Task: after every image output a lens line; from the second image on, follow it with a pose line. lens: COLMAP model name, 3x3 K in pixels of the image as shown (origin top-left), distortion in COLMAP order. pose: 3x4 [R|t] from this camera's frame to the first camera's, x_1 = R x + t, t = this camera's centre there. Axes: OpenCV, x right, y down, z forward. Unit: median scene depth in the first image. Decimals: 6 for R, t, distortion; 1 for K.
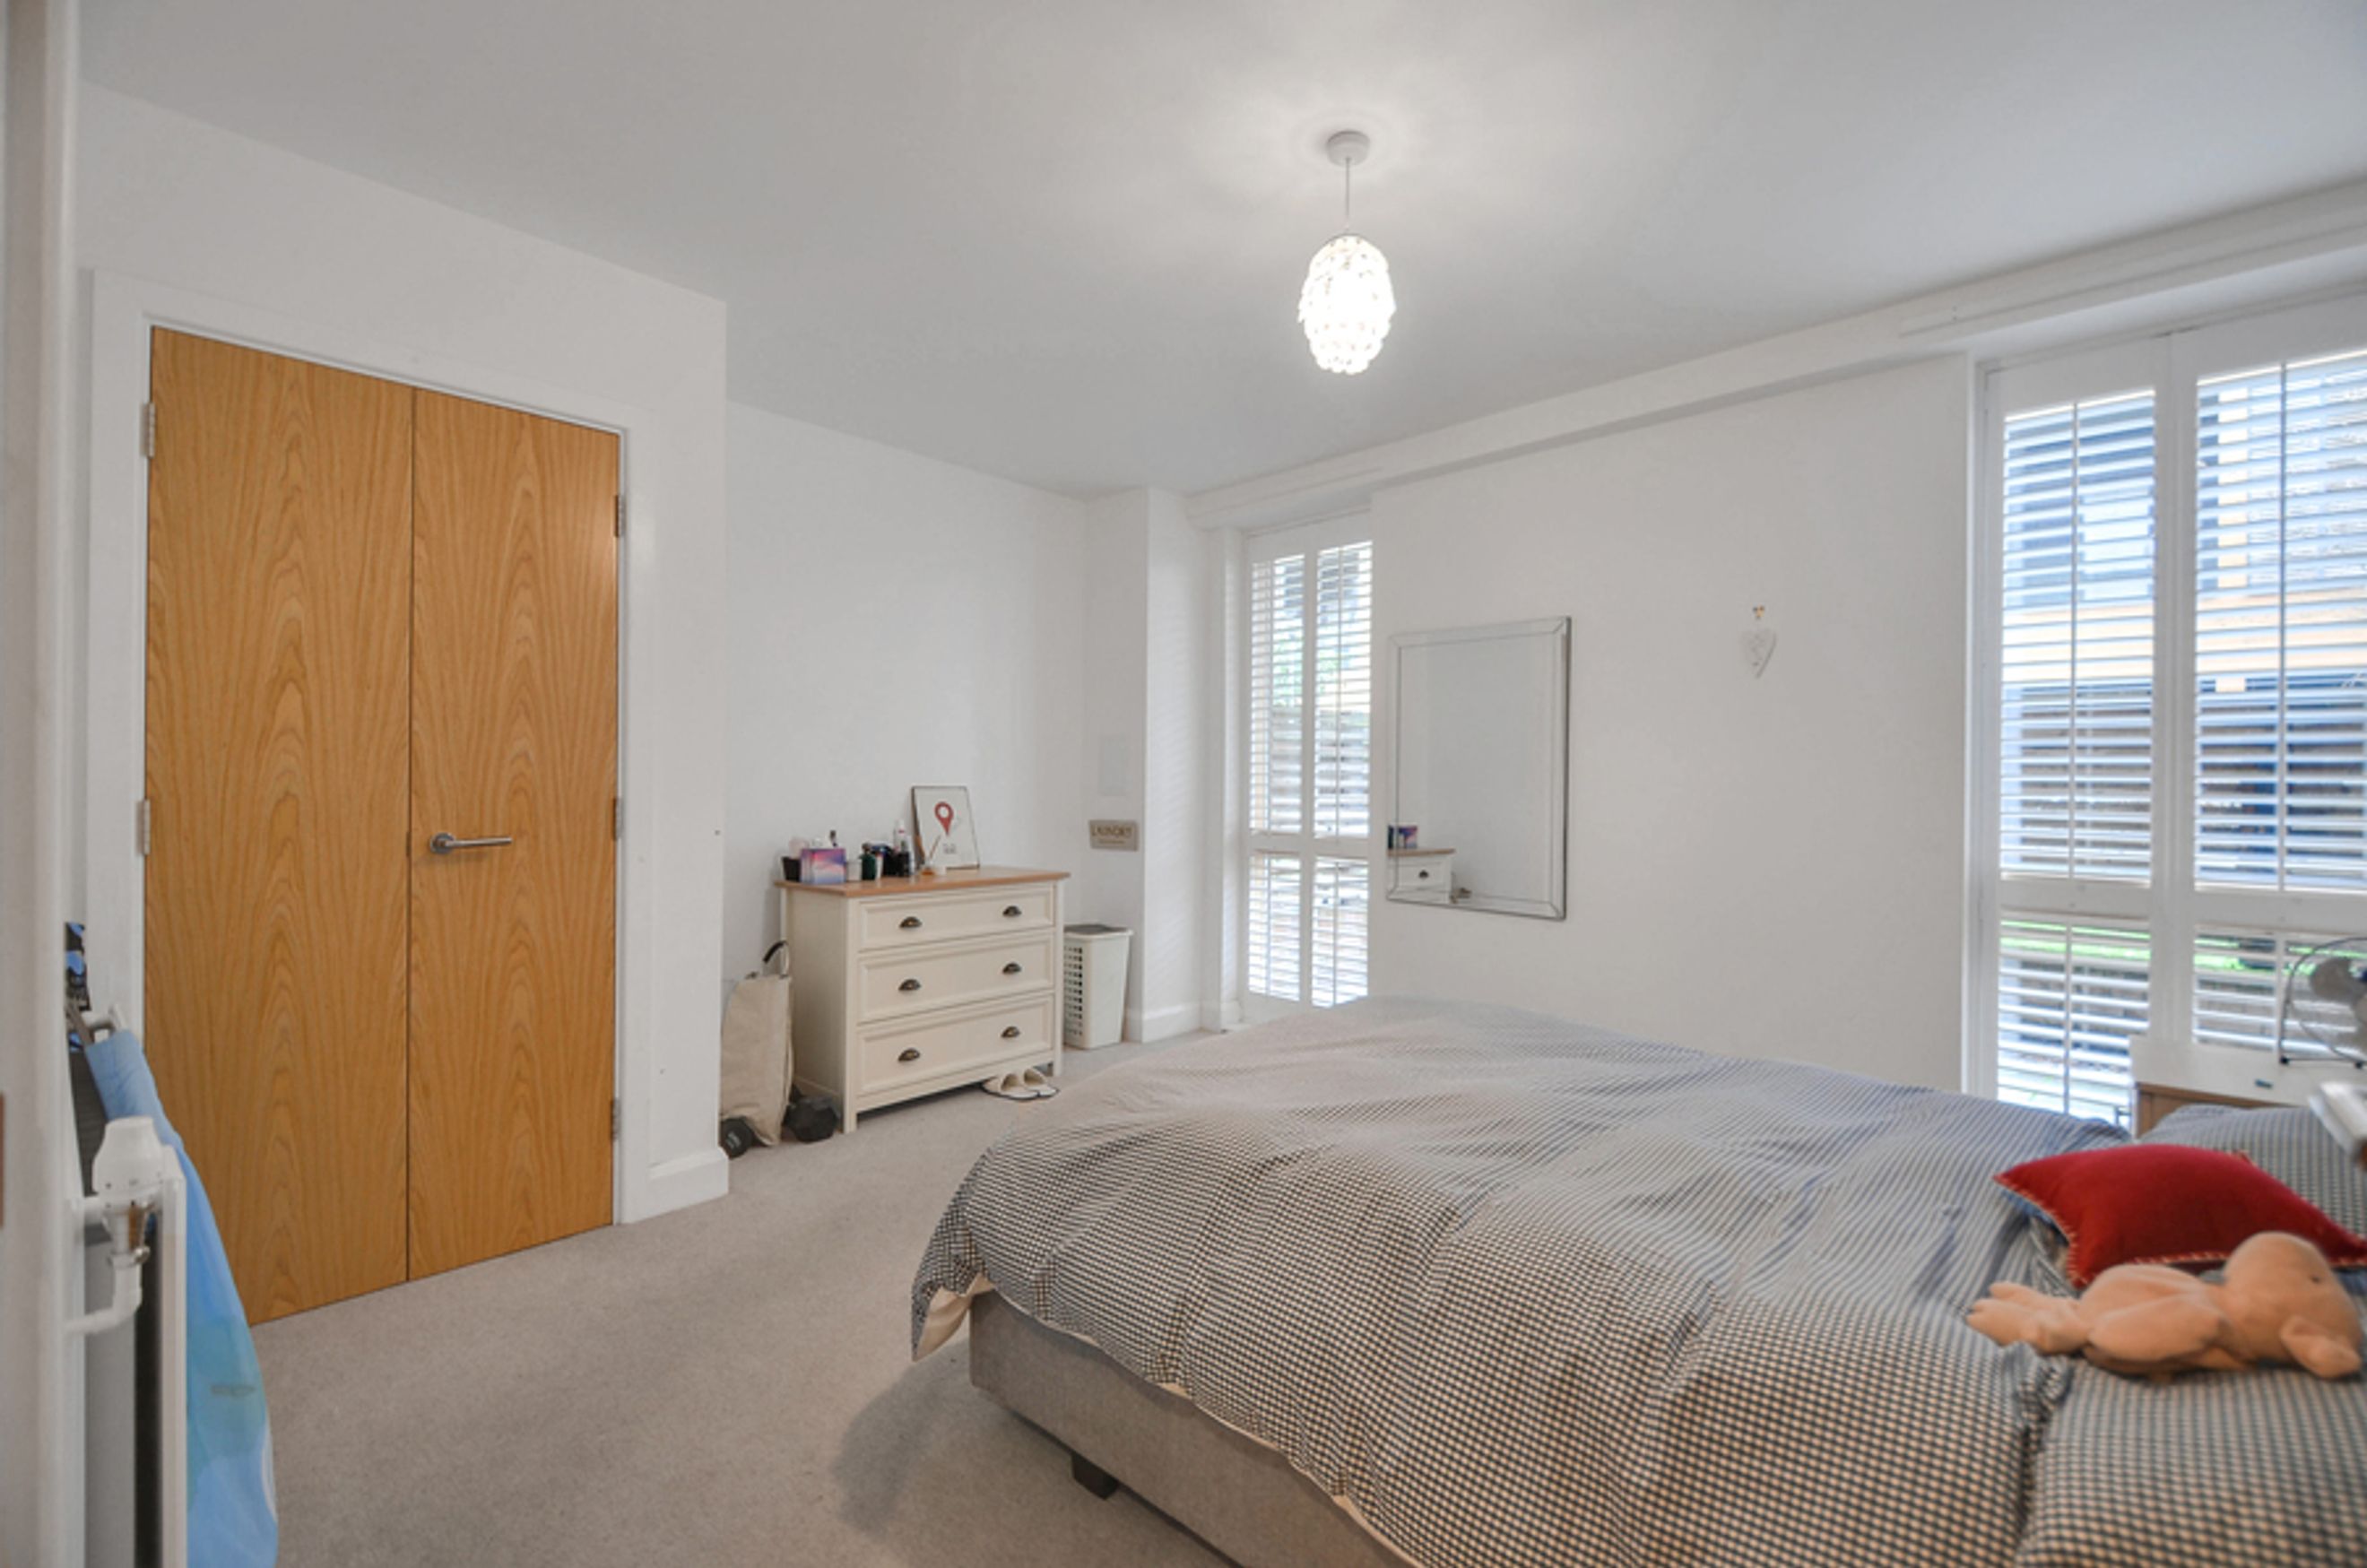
lens RADIAL K [[1023.5, 0, 1217.3], [0, 1023.5, 778.4], [0, 0, 1]] dist [0.061380, -0.033712]
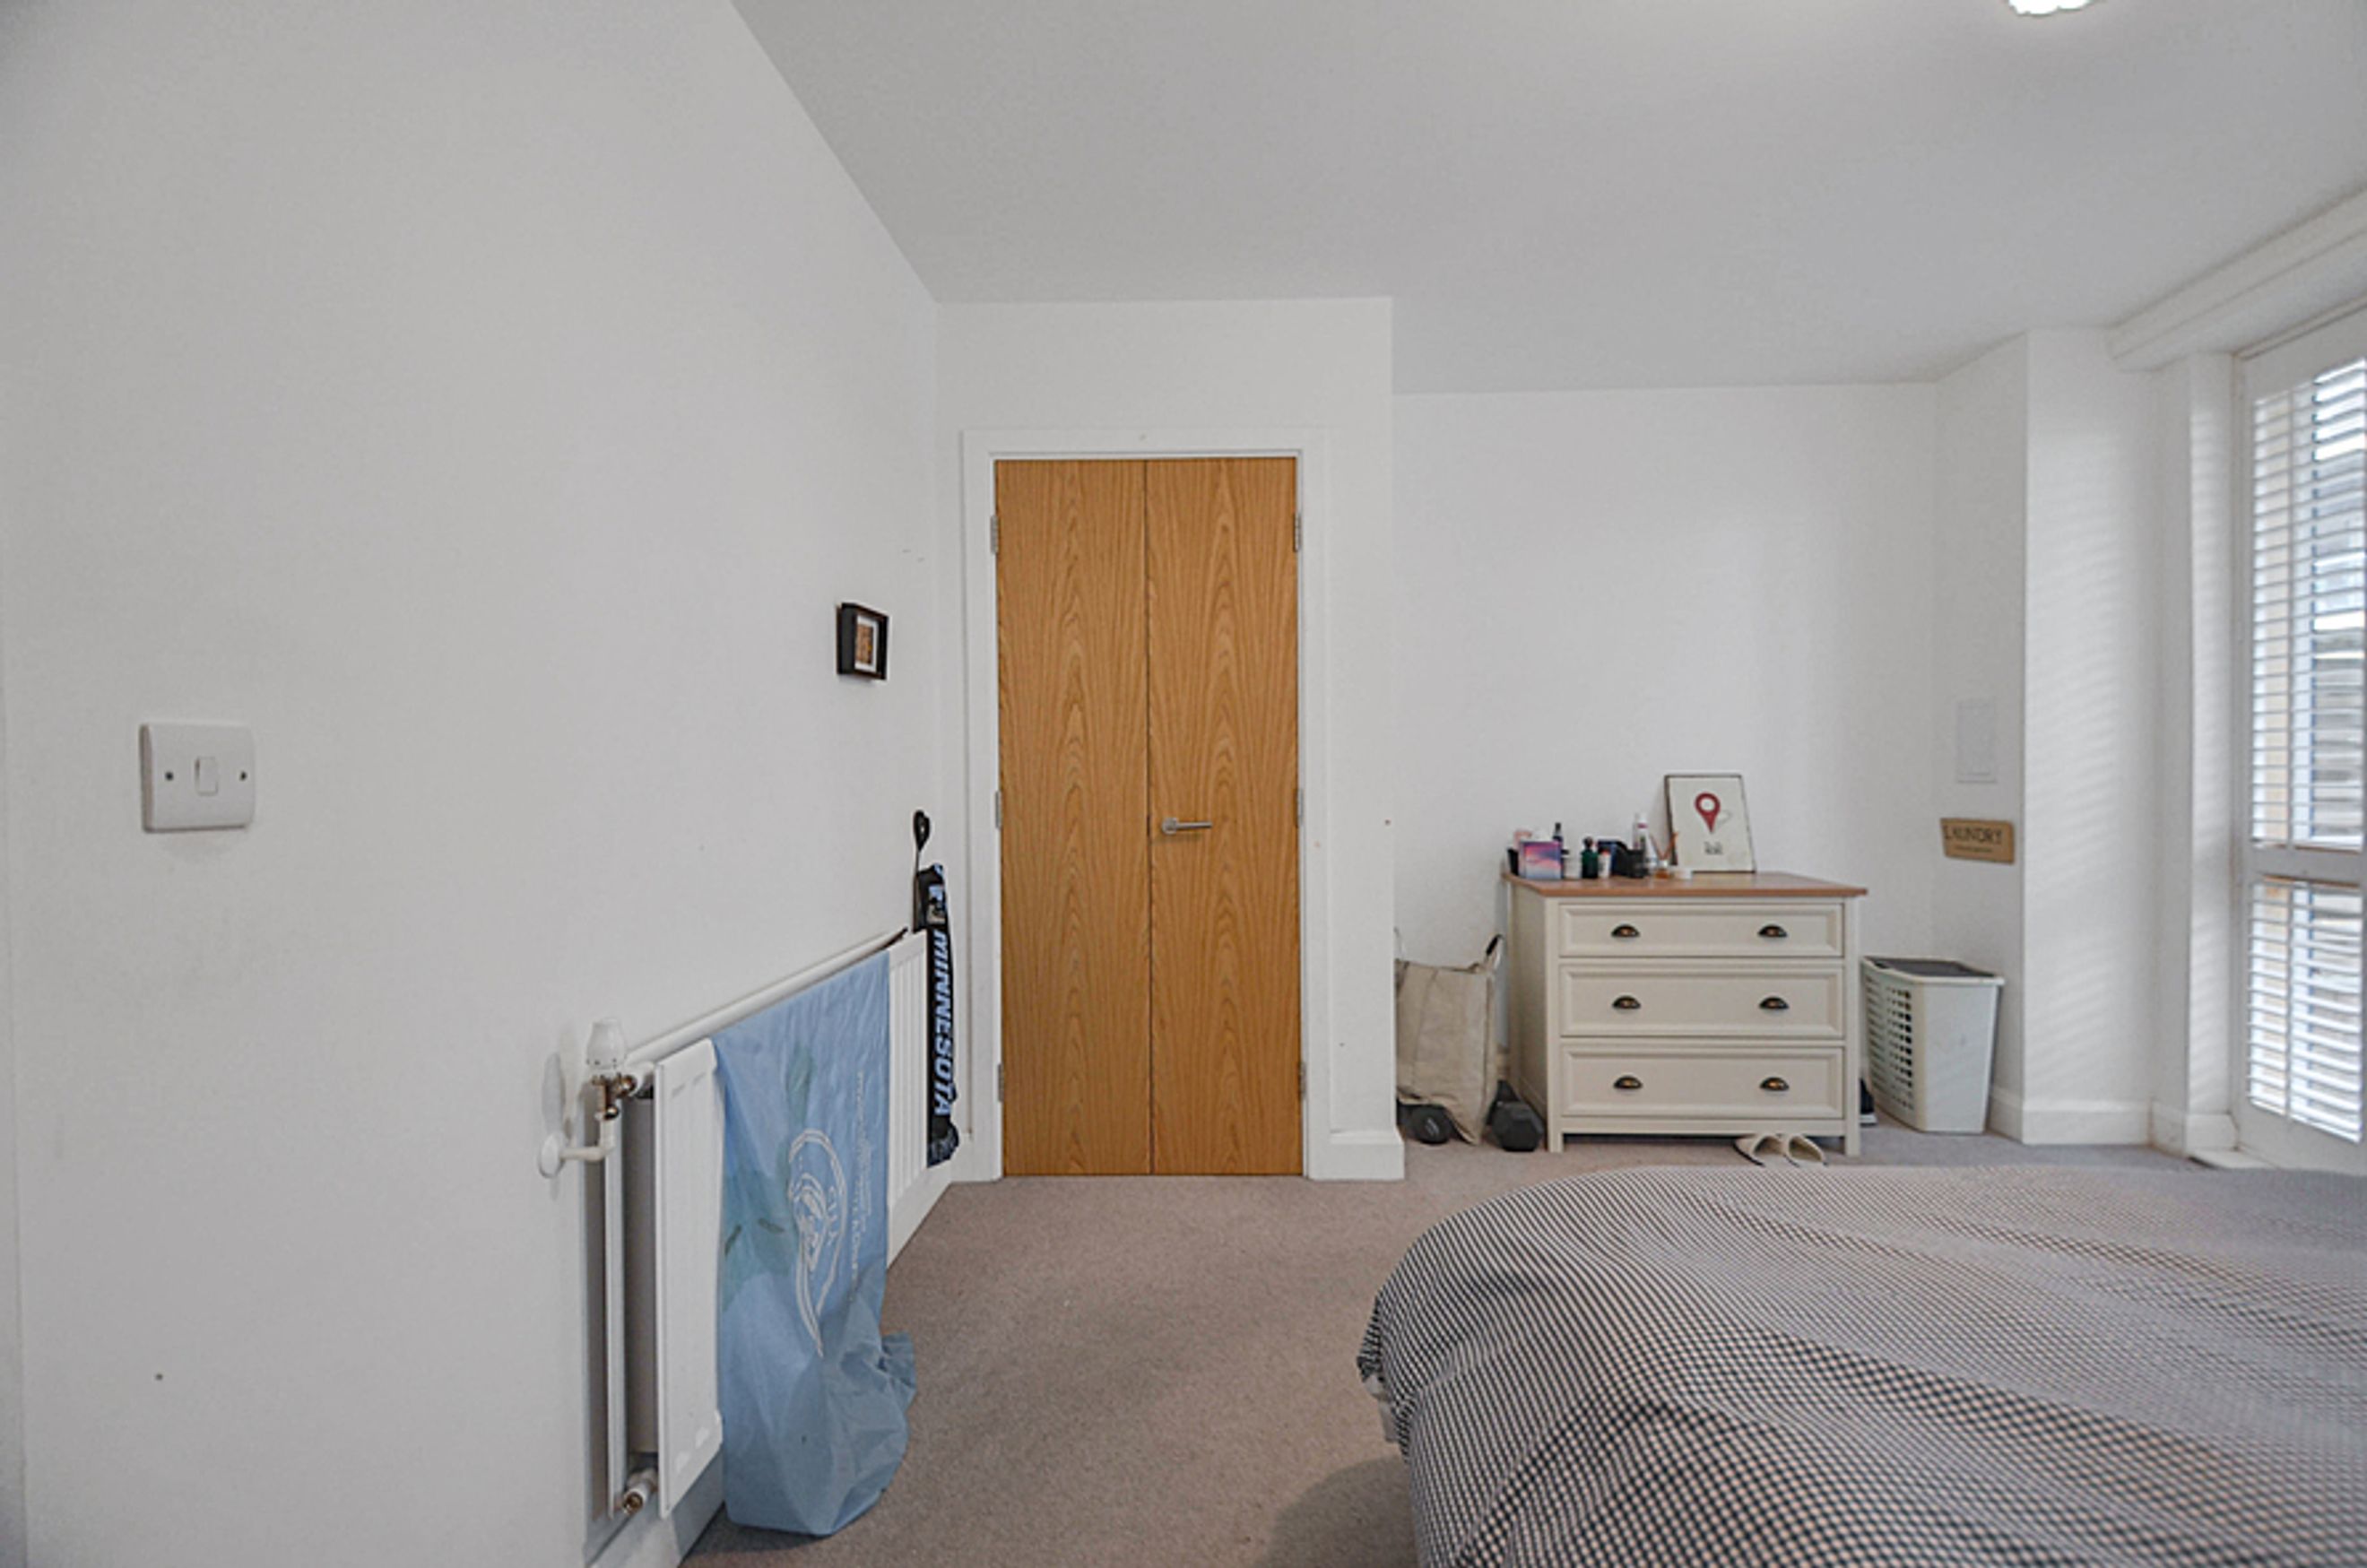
lens RADIAL K [[1023.5, 0, 1217.3], [0, 1023.5, 778.4], [0, 0, 1]] dist [0.061380, -0.033712]
pose [[0.649873, -0.005621, -0.760022, 0.206370], [0.015680, 0.999859, 0.006013, -0.000080], [0.759881, -0.015824, 0.649870, 0.247086]]
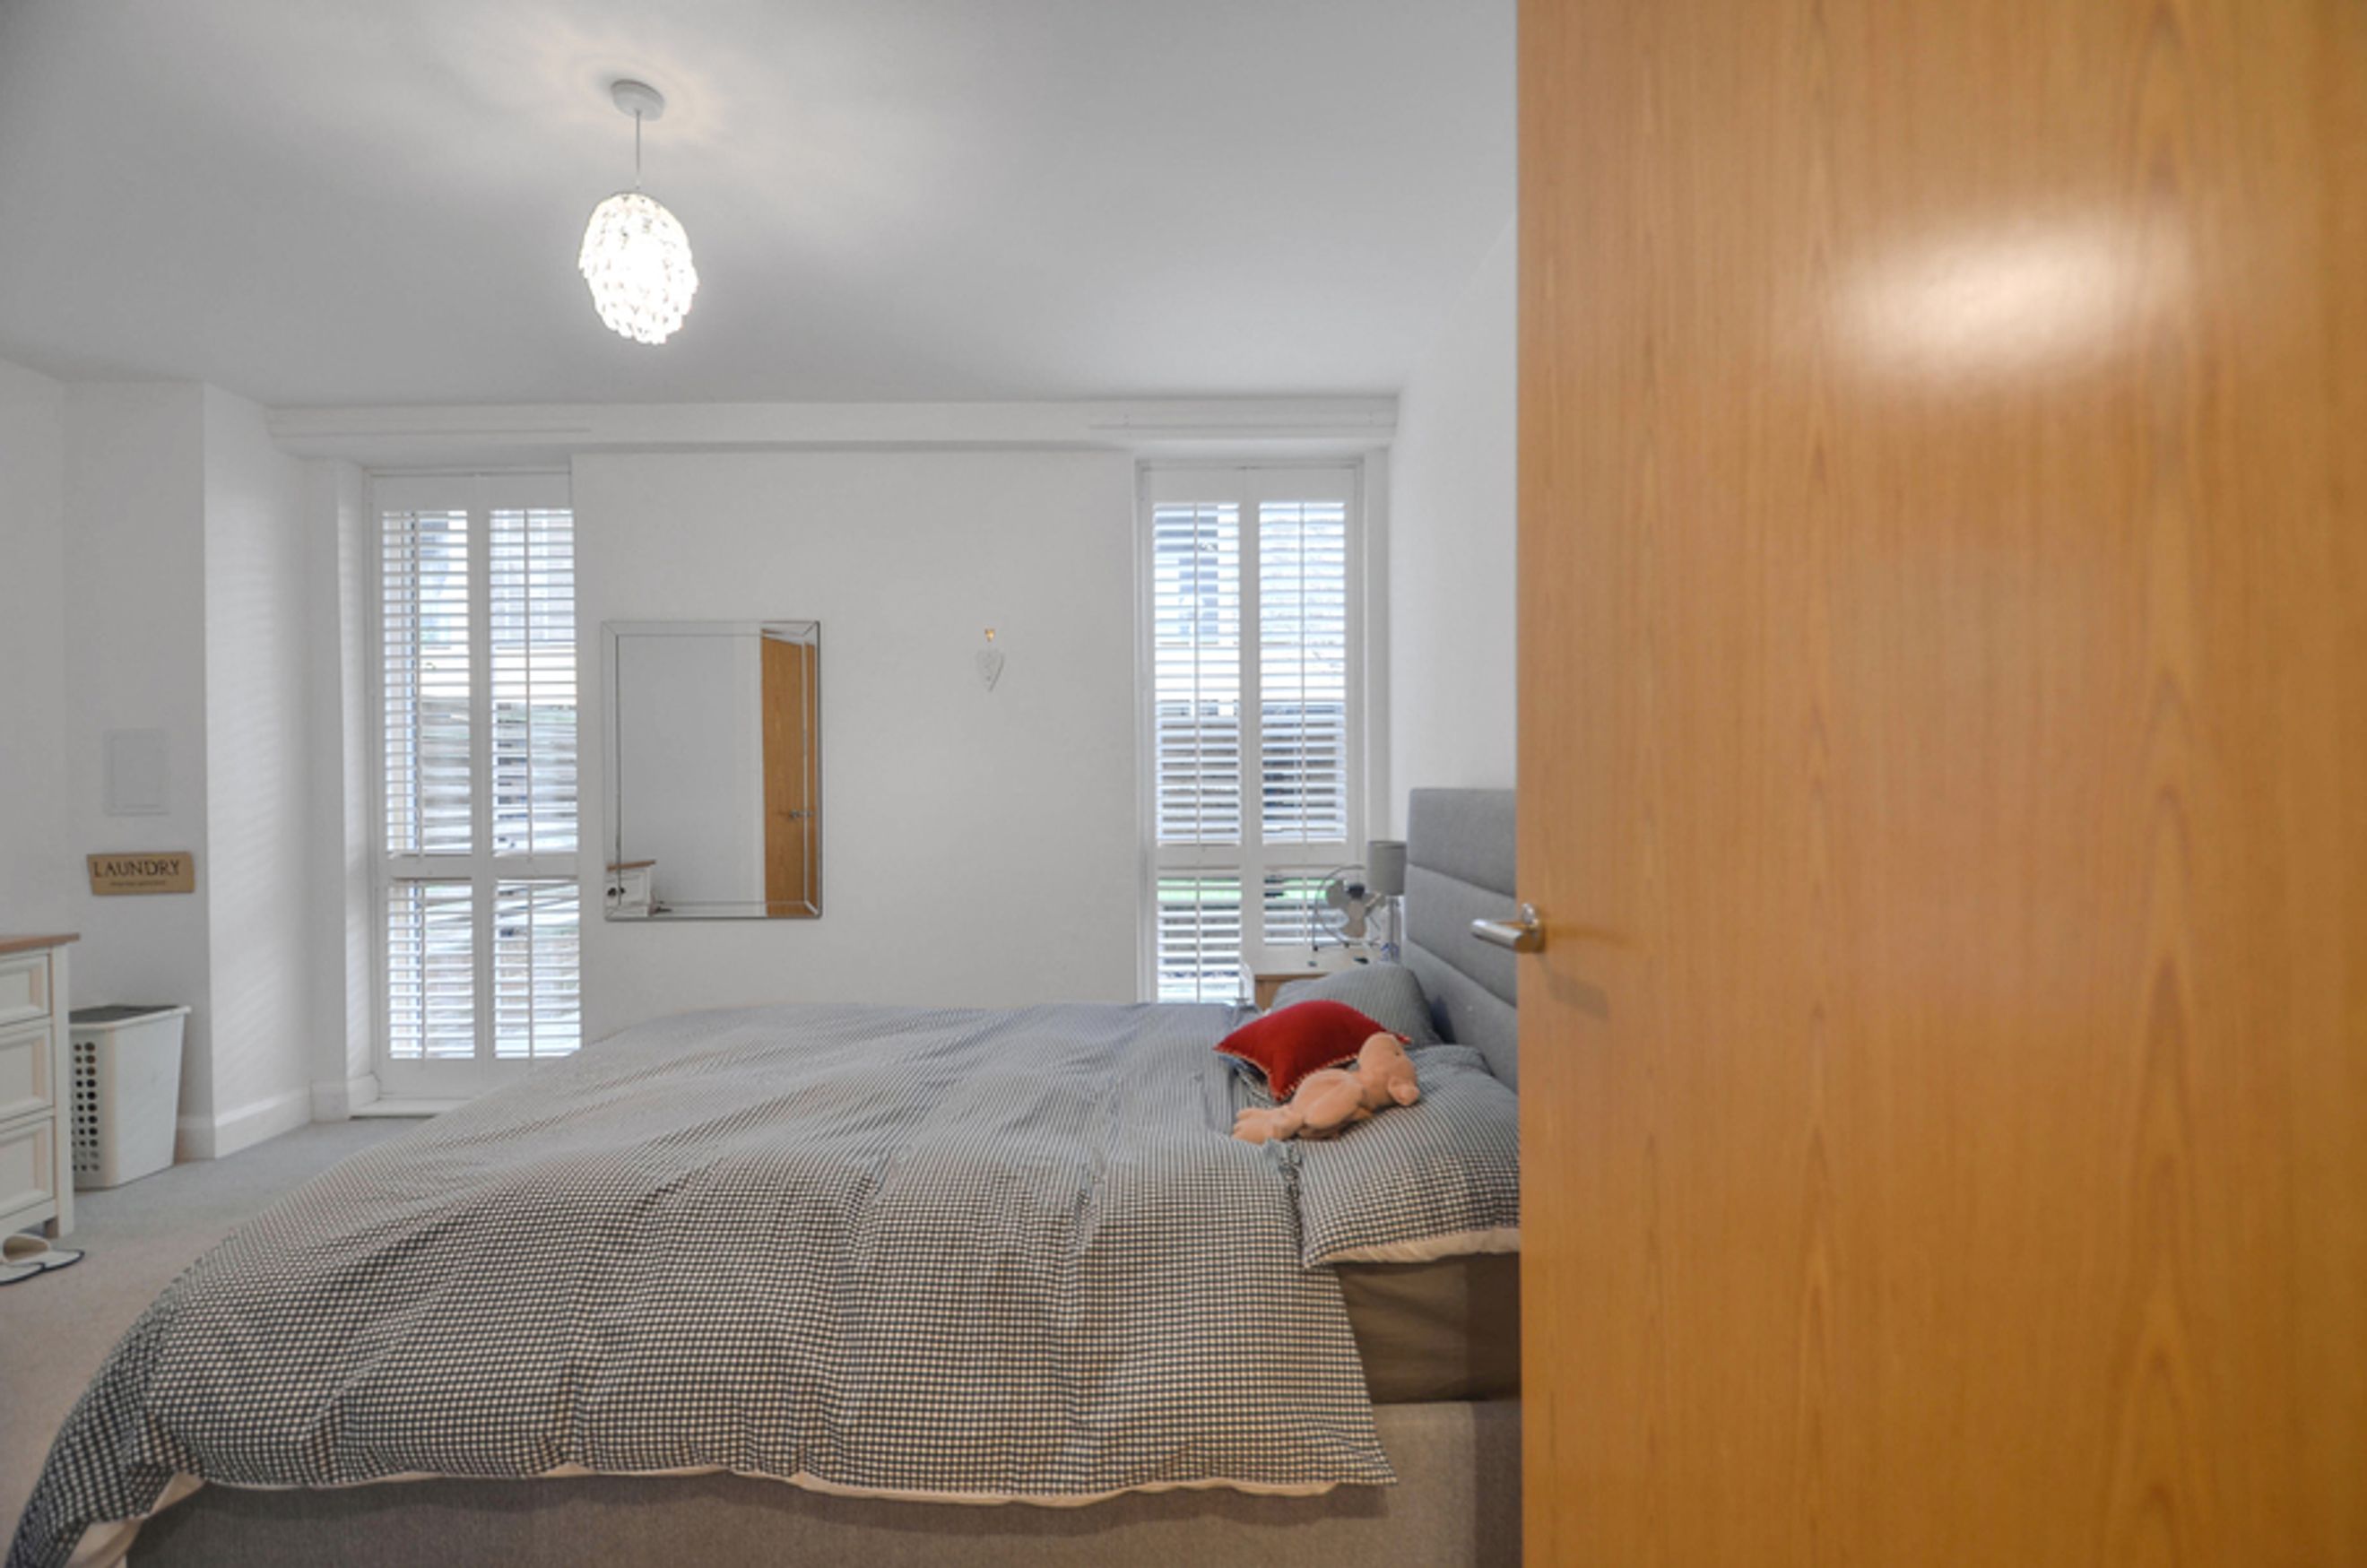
lens RADIAL K [[1046.0, 0, 1183.5], [0, 1046.0, 784.0], [0, 0, 1]] dist [0.060689, -0.033535]
pose [[0.735825, -0.022089, 0.676812, -0.140664], [0.019267, 0.999746, 0.011681, -0.000307], [-0.676898, 0.004444, 0.736063, -0.019113]]
